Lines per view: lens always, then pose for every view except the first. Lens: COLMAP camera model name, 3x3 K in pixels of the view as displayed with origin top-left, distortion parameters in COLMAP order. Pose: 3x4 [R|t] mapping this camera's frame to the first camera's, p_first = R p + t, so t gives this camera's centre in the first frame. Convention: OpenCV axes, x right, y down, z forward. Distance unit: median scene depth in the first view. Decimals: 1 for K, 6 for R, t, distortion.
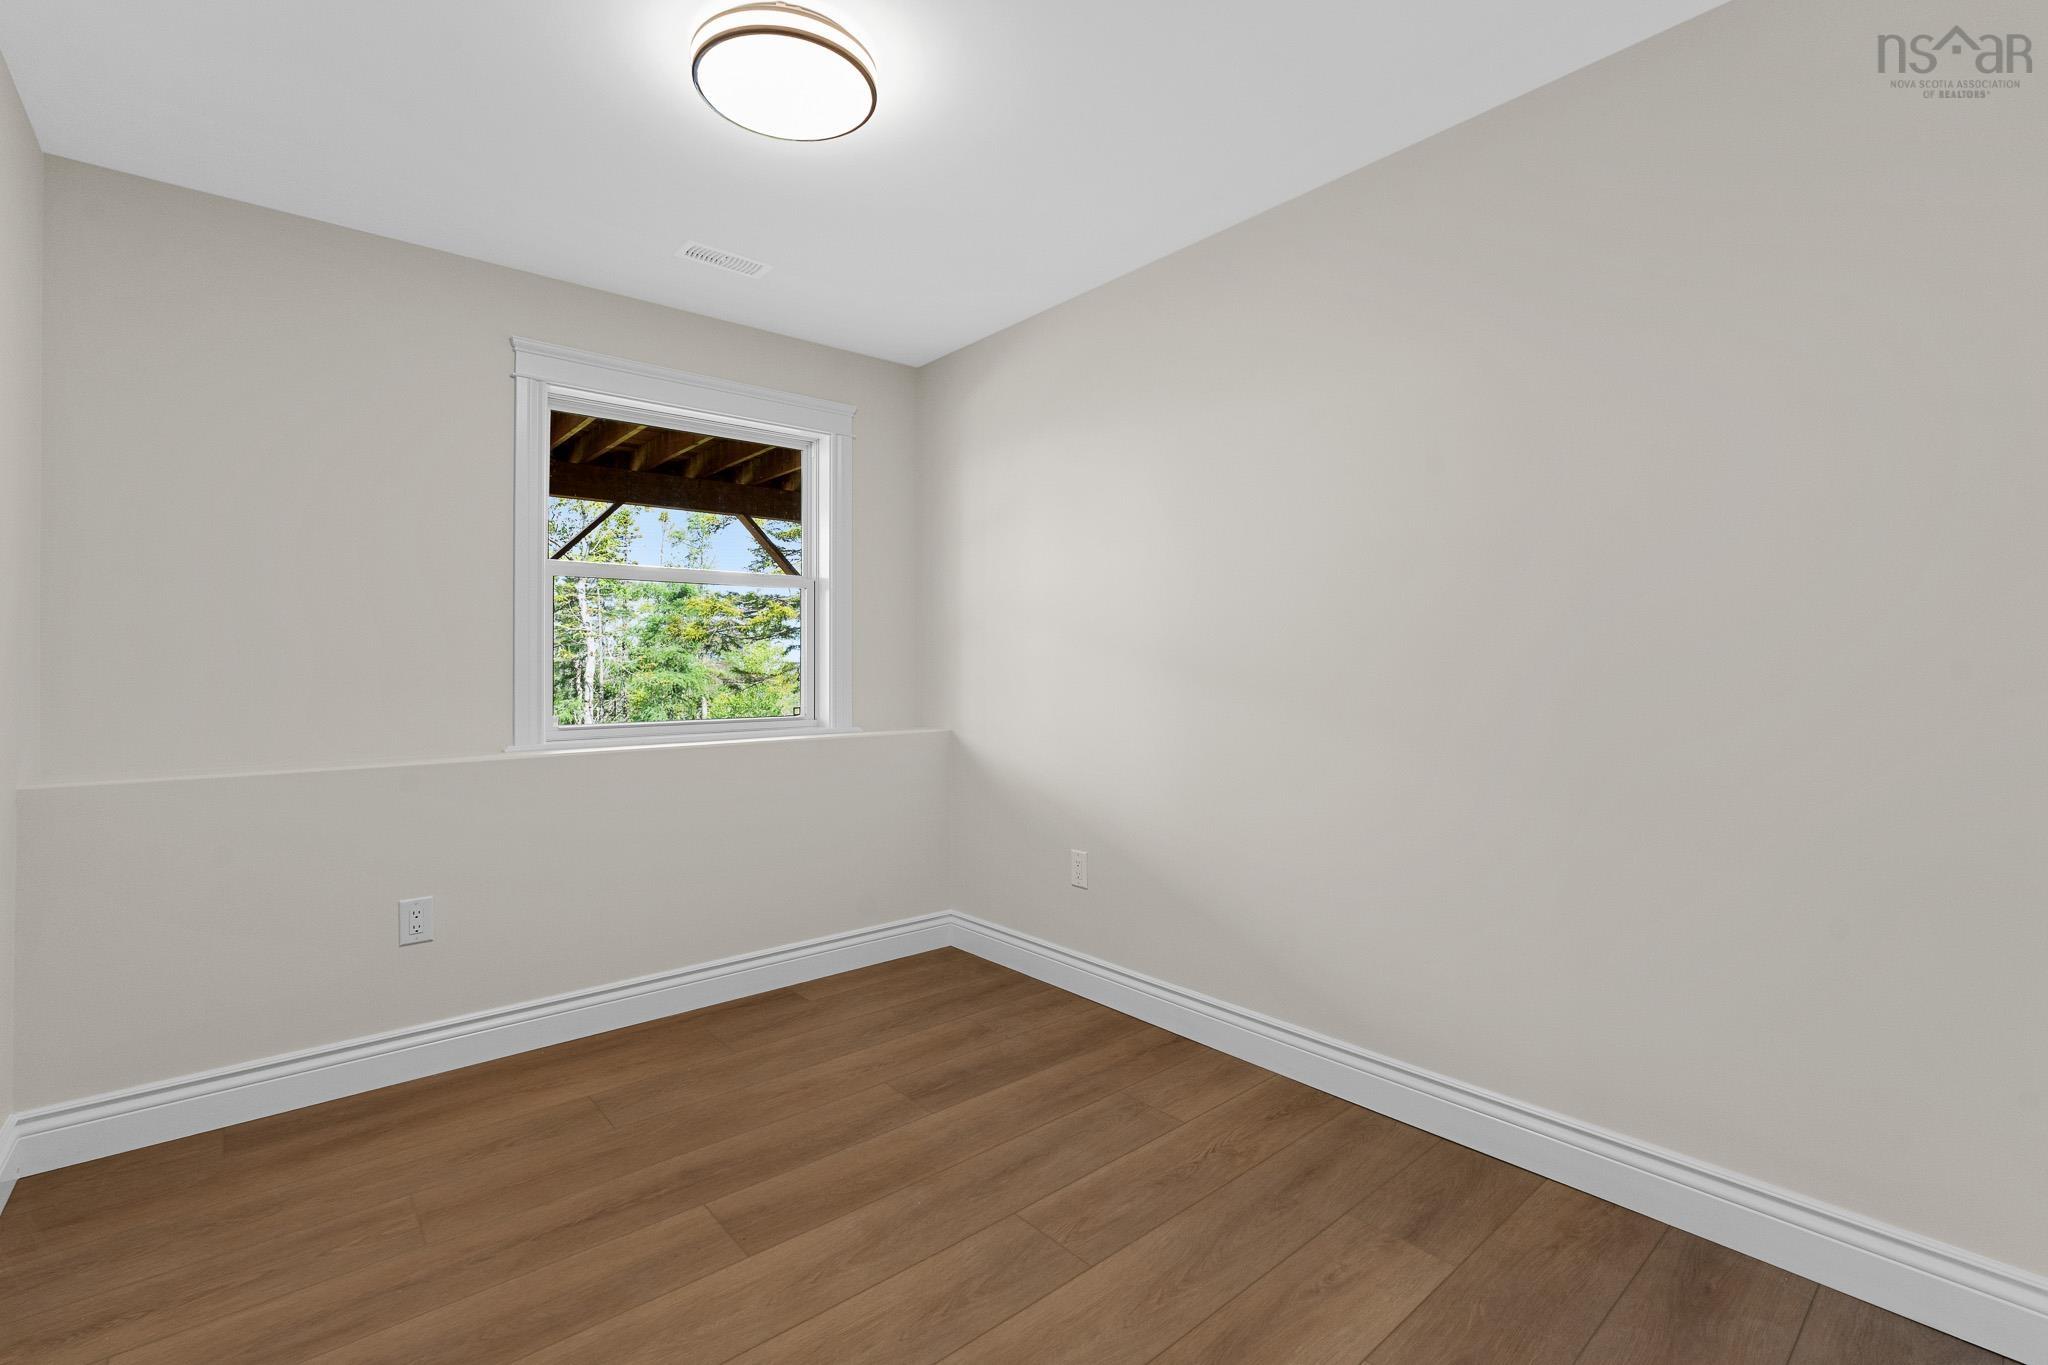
lens RADIAL K [[905.1, 0, 1020.1], [0, 905.1, 656.7], [0, 0, 1]] dist [0.001873, 0.000187]
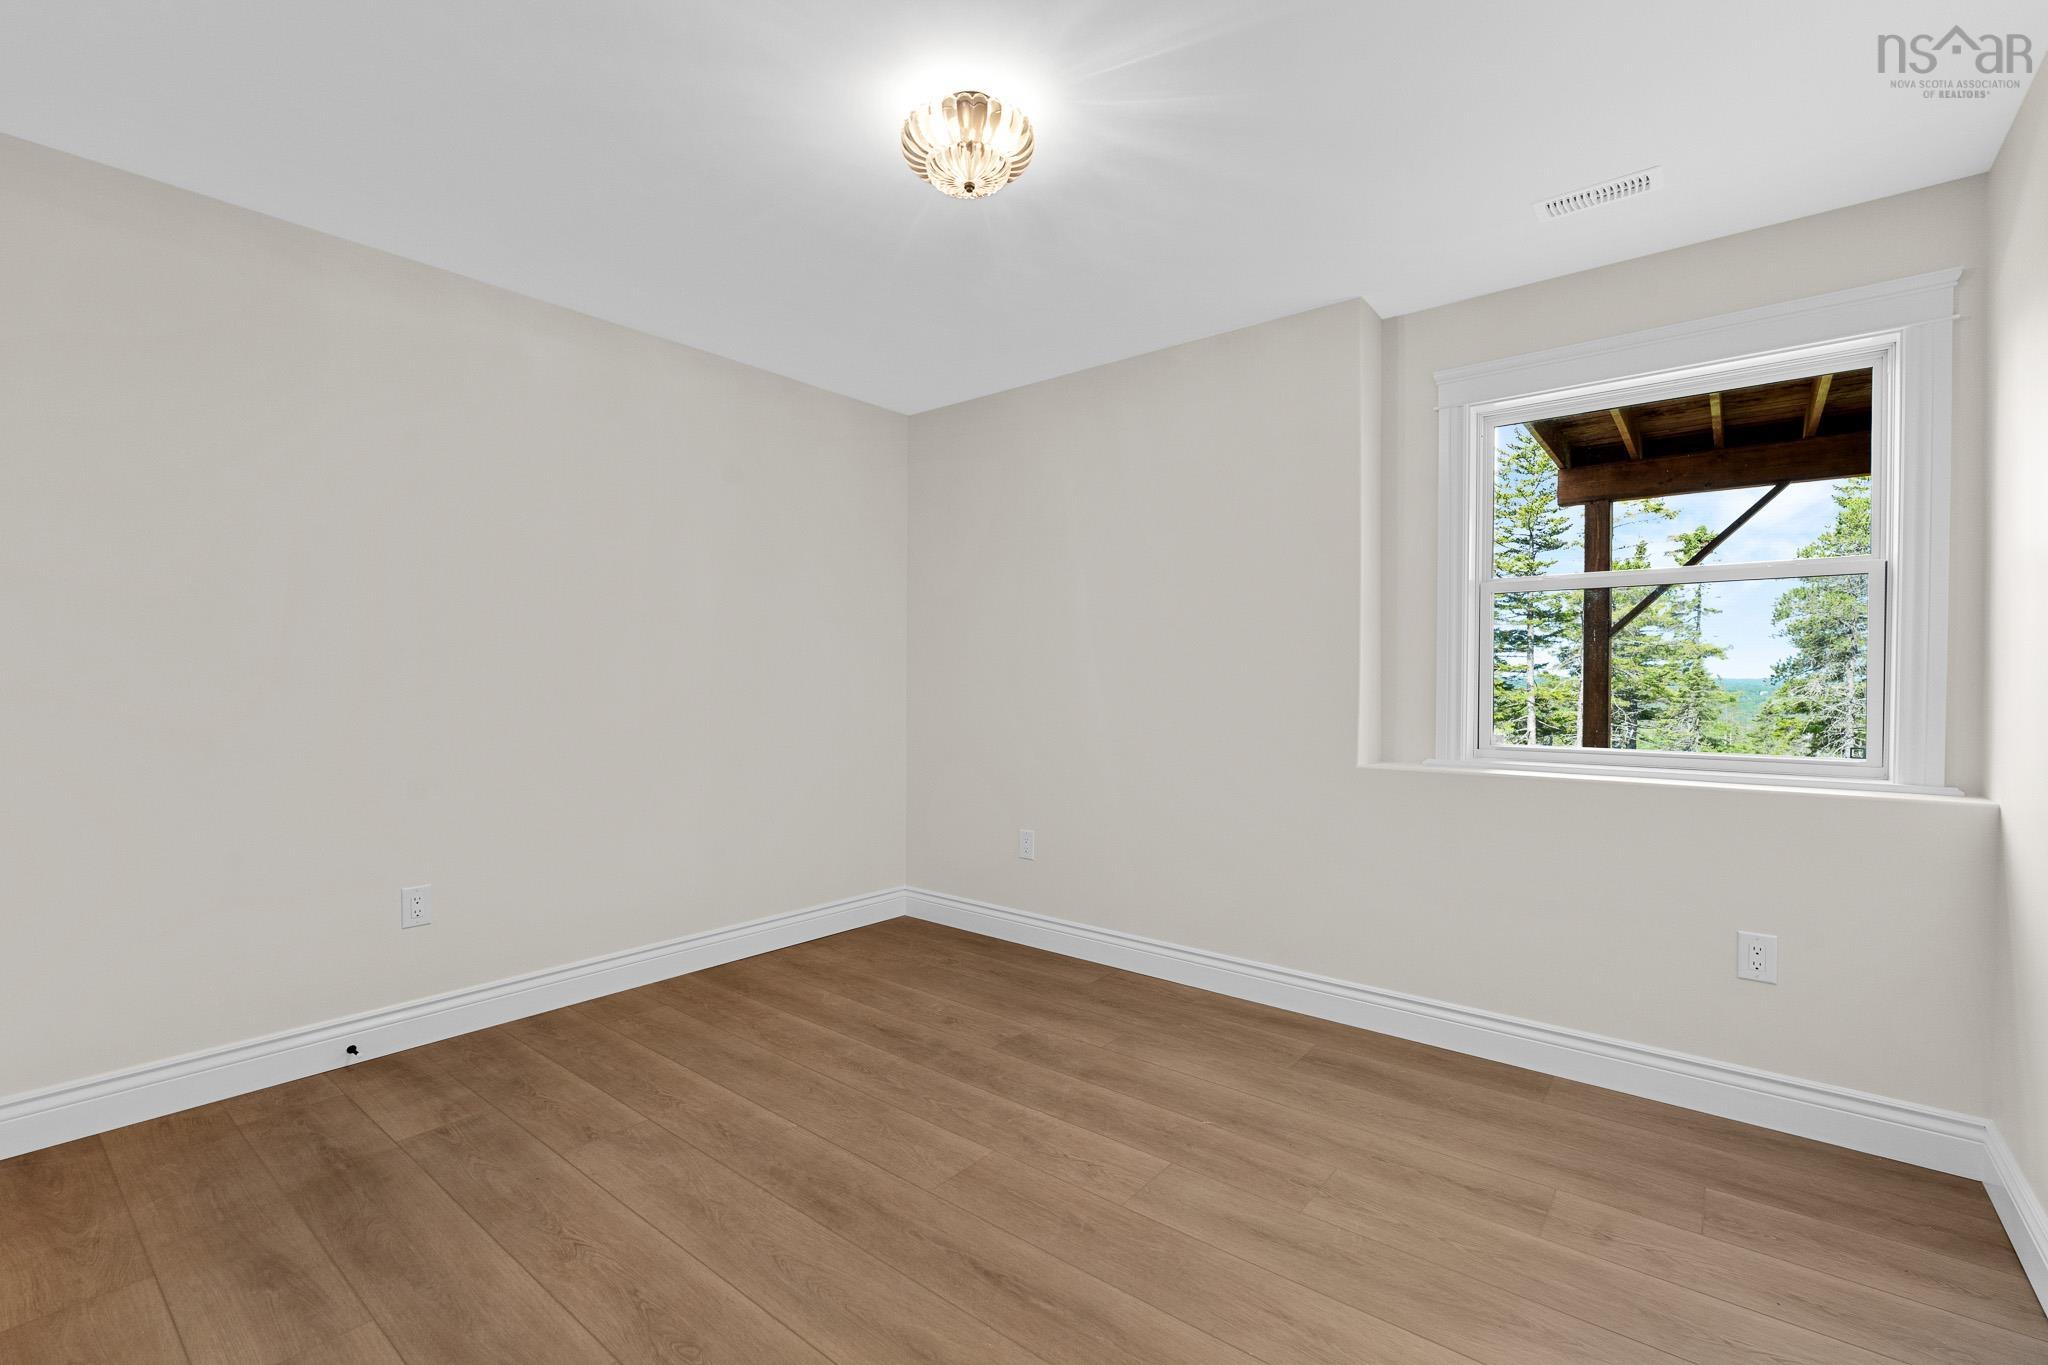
lens RADIAL K [[900.5, 0, 1024.0], [0, 900.5, 682.5], [0, 0, 1]] dist [-0.001946, -0.000368]
pose [[0.196761, 0.008426, -0.980415, 0.300340], [0.000080, 0.999963, 0.008610, -0.000003], [0.980452, -0.001773, 0.196753, 0.256225]]
